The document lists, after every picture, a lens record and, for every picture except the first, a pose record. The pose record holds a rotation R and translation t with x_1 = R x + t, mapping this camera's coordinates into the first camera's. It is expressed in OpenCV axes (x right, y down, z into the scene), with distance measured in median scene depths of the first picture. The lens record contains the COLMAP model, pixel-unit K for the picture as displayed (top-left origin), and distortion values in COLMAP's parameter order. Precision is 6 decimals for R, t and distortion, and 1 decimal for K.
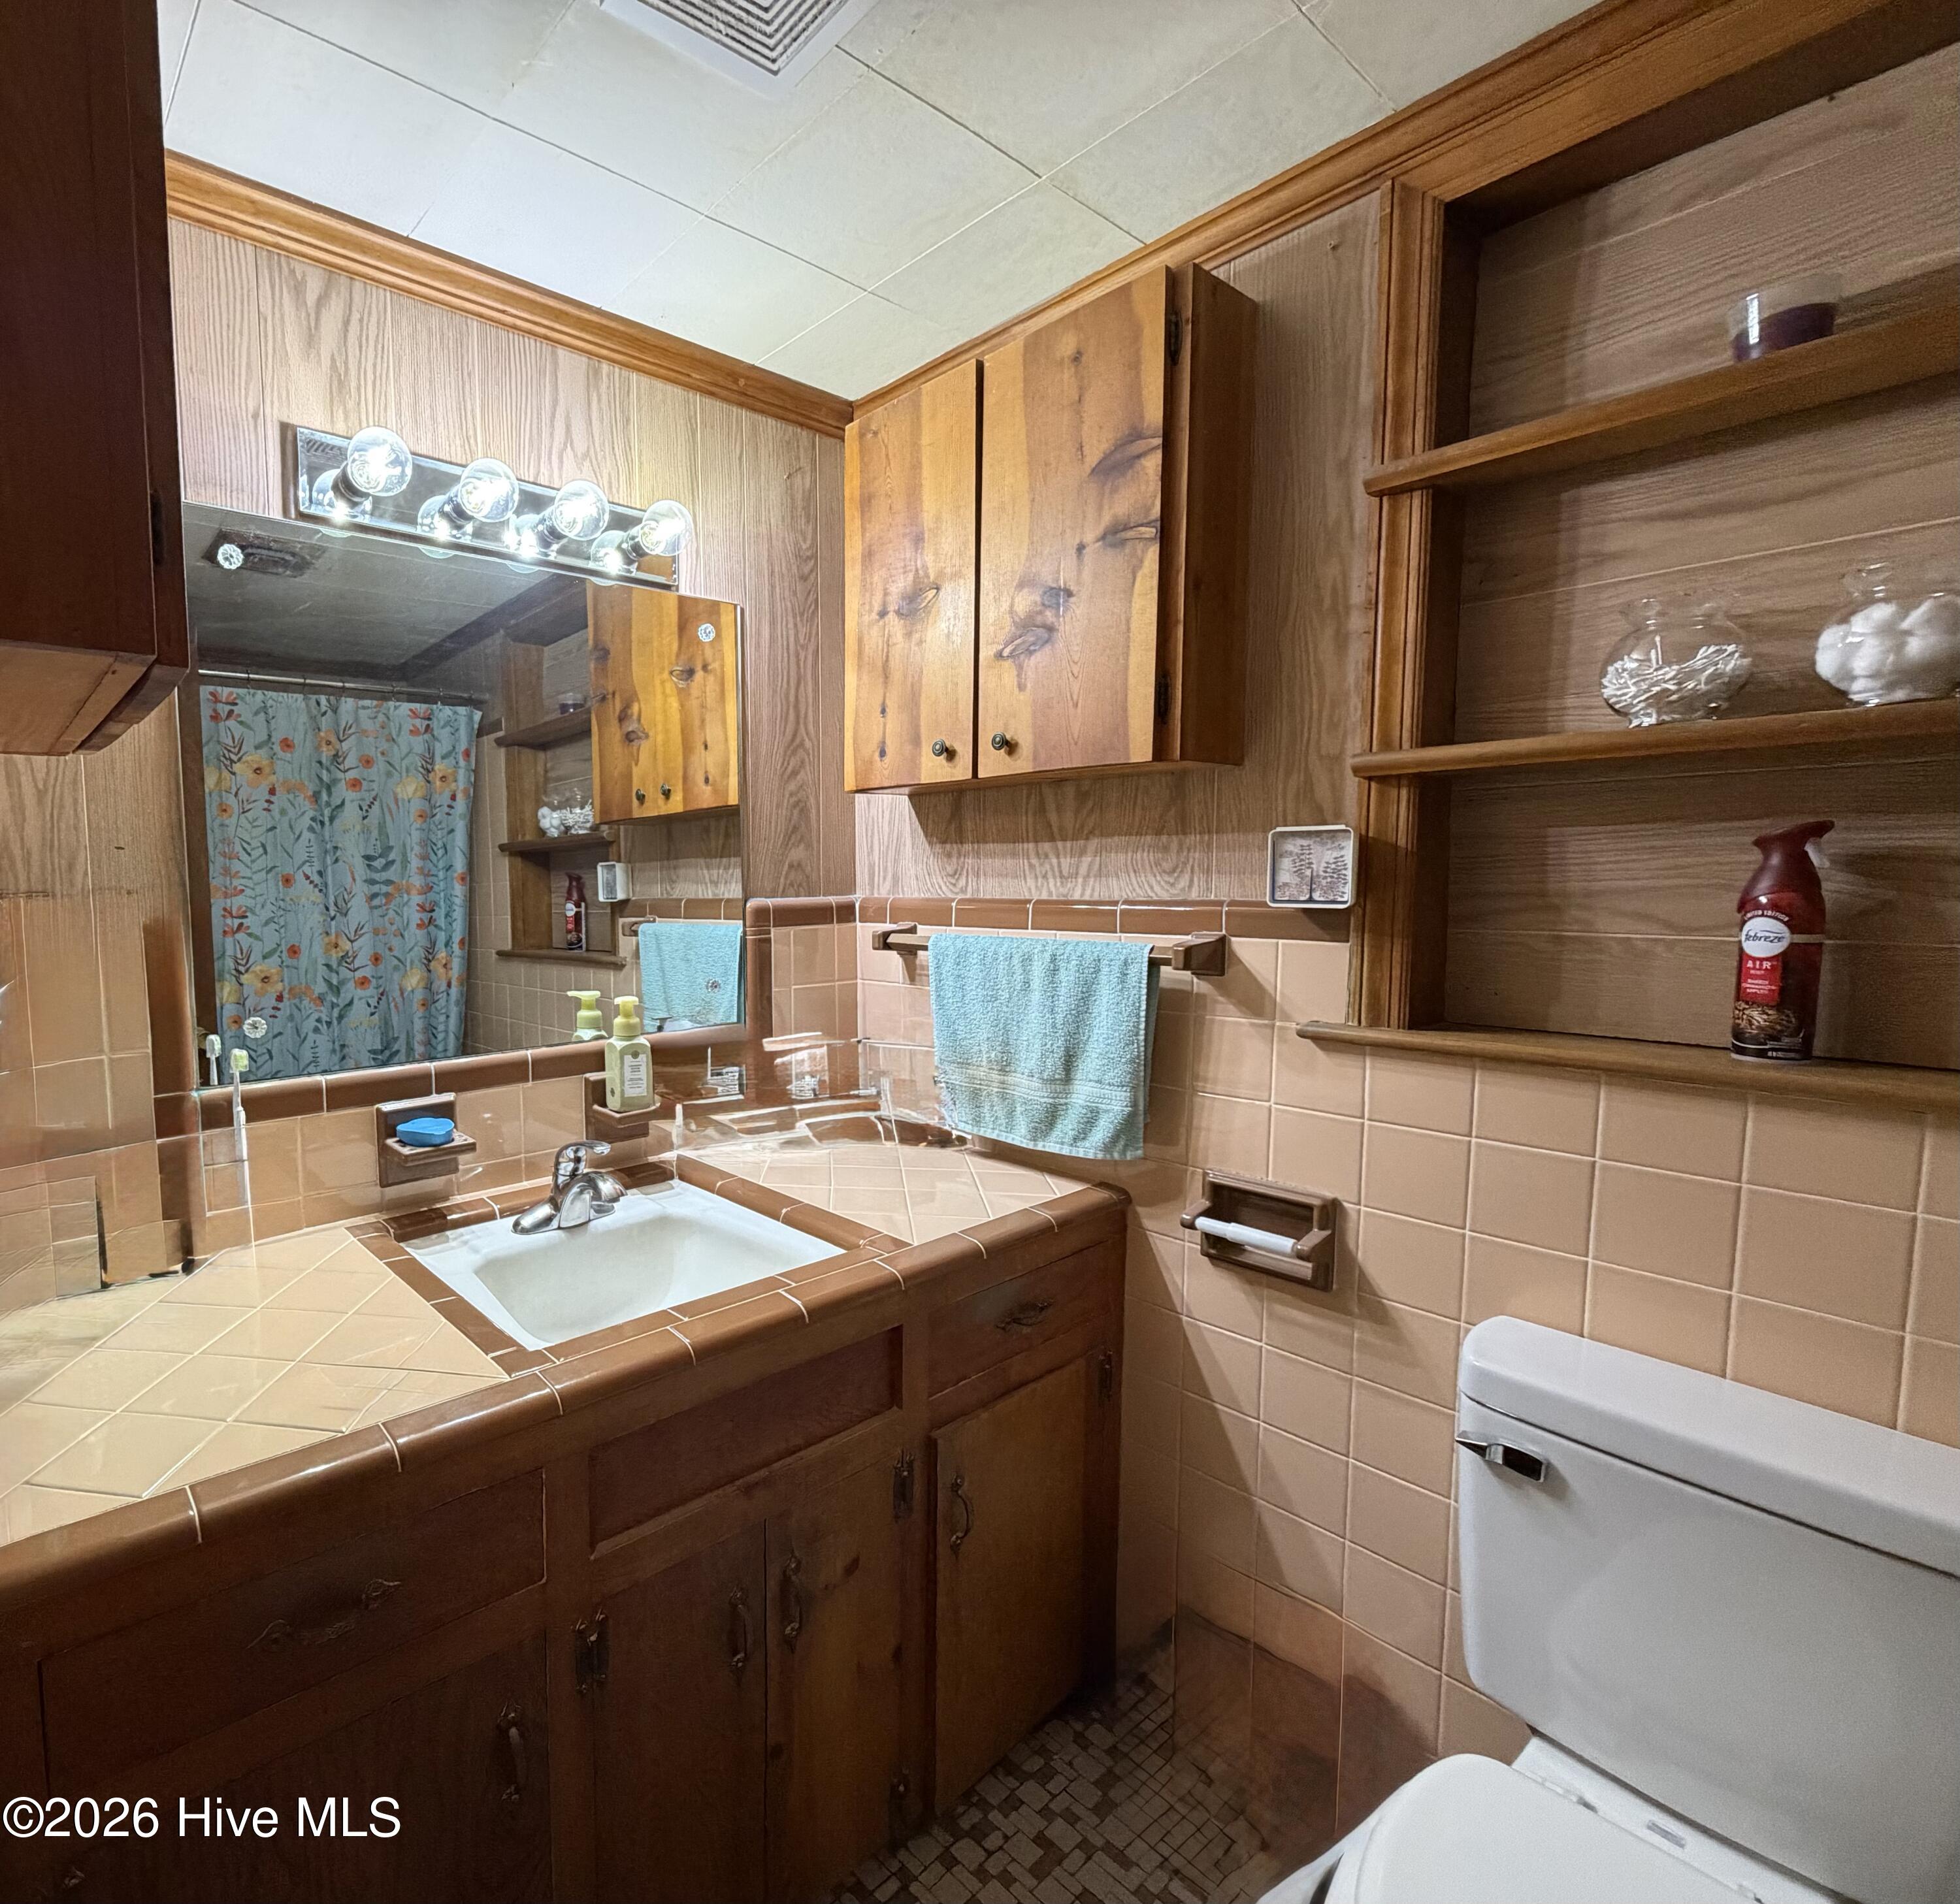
lens RADIAL K [[1007.4, 0, 717.0], [0, 1007.4, 959.2], [0, 0, 1]] dist [-0.001134, -0.000564]
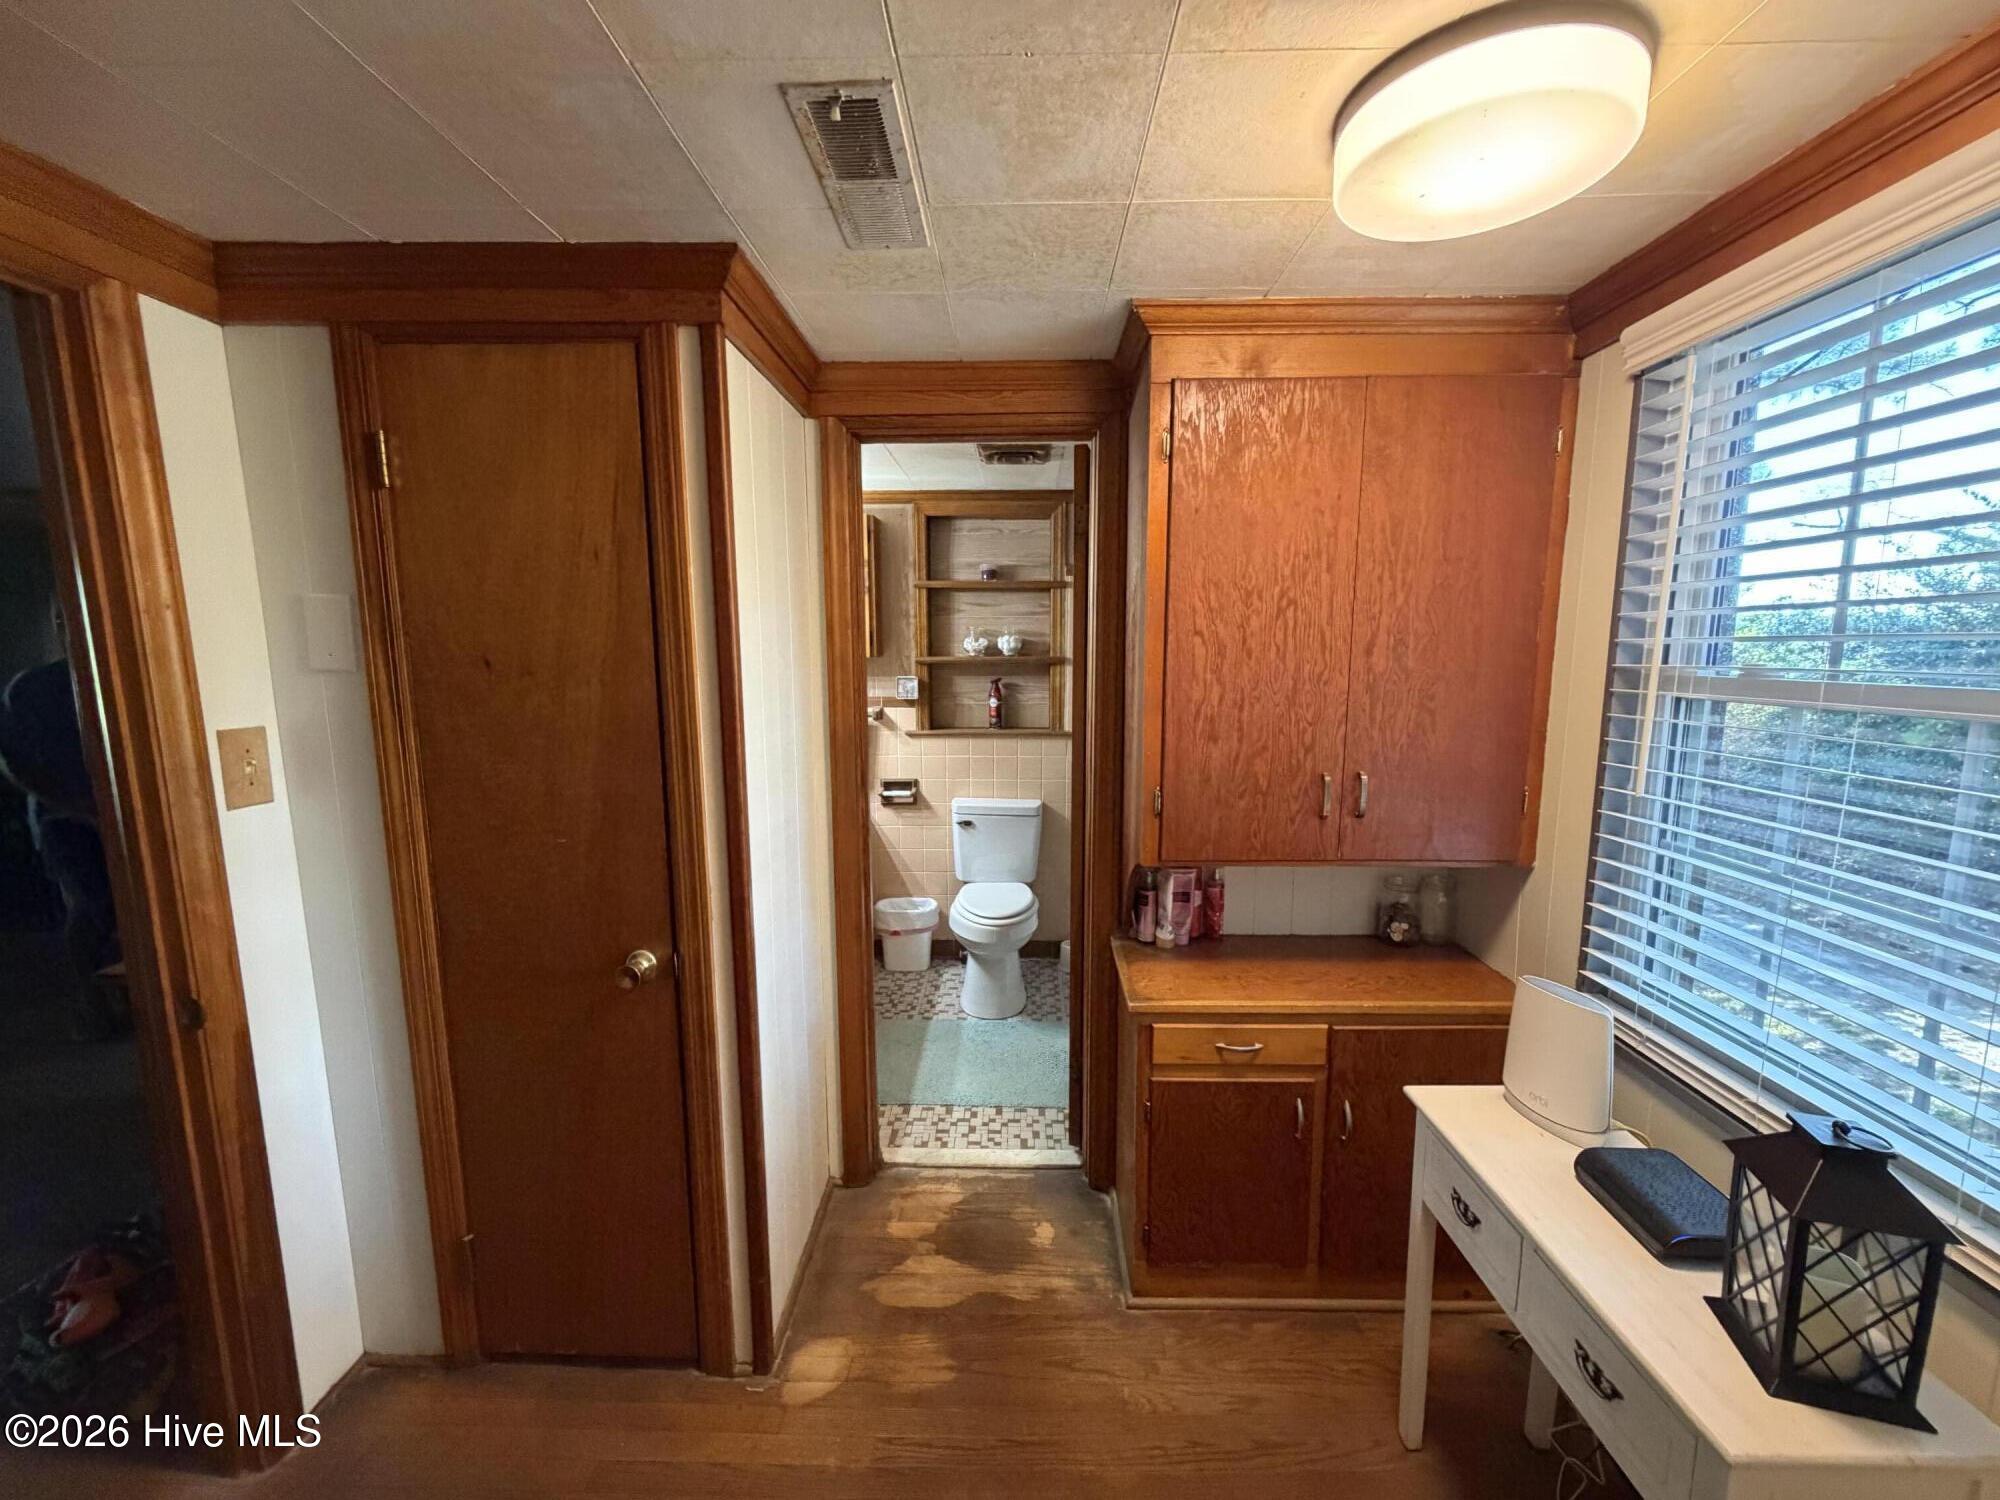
lens RADIAL K [[784.3, 0, 992.7], [0, 784.3, 751.2], [0, 0, 1]] dist [-0.001350, 0.000587]
pose [[0.620215, -0.094611, 0.778705, -1.410461], [0.060430, 0.995512, 0.072823, -0.048825], [-0.782101, 0.001891, 0.623149, -0.979912]]
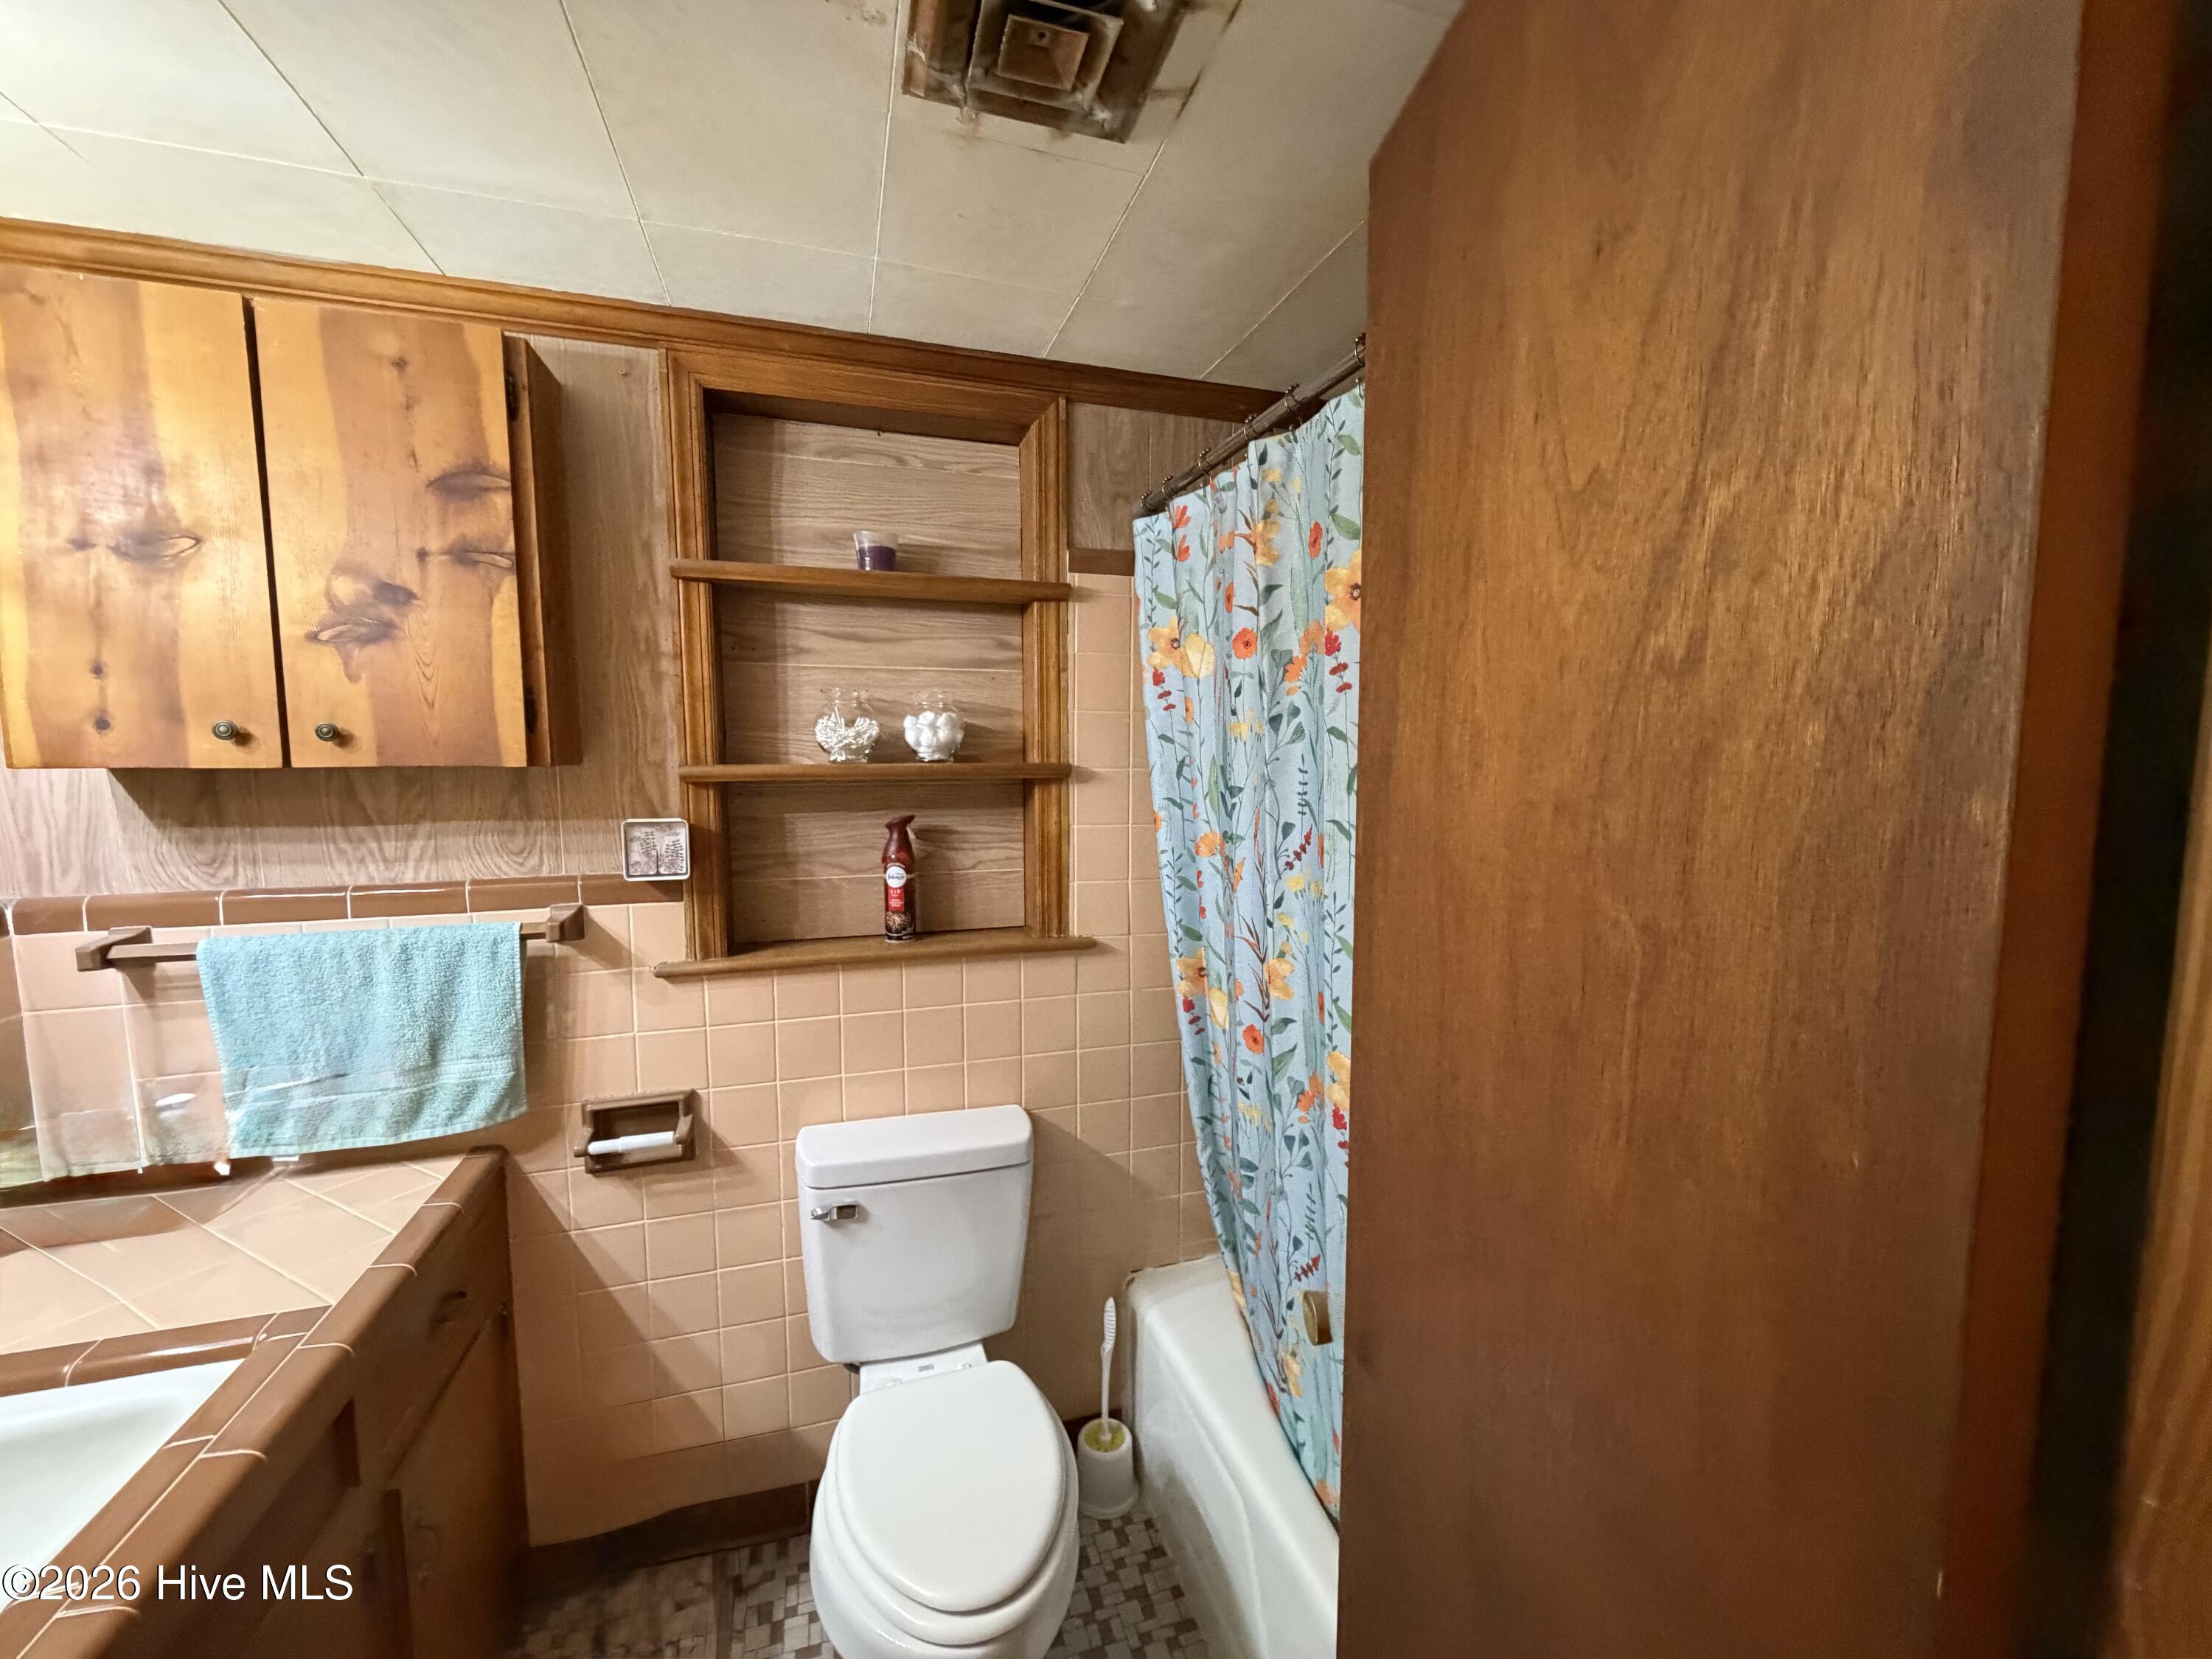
lens RADIAL K [[867.5, 0, 1104.2], [0, 867.5, 834.3], [0, 0, 1]] dist [-0.001350, 0.000587]
pose [[0.330323, -0.076170, 0.940790, -0.274185], [0.074661, 0.995724, 0.054403, -0.126263], [-0.940911, 0.052269, 0.334597, 0.069819]]
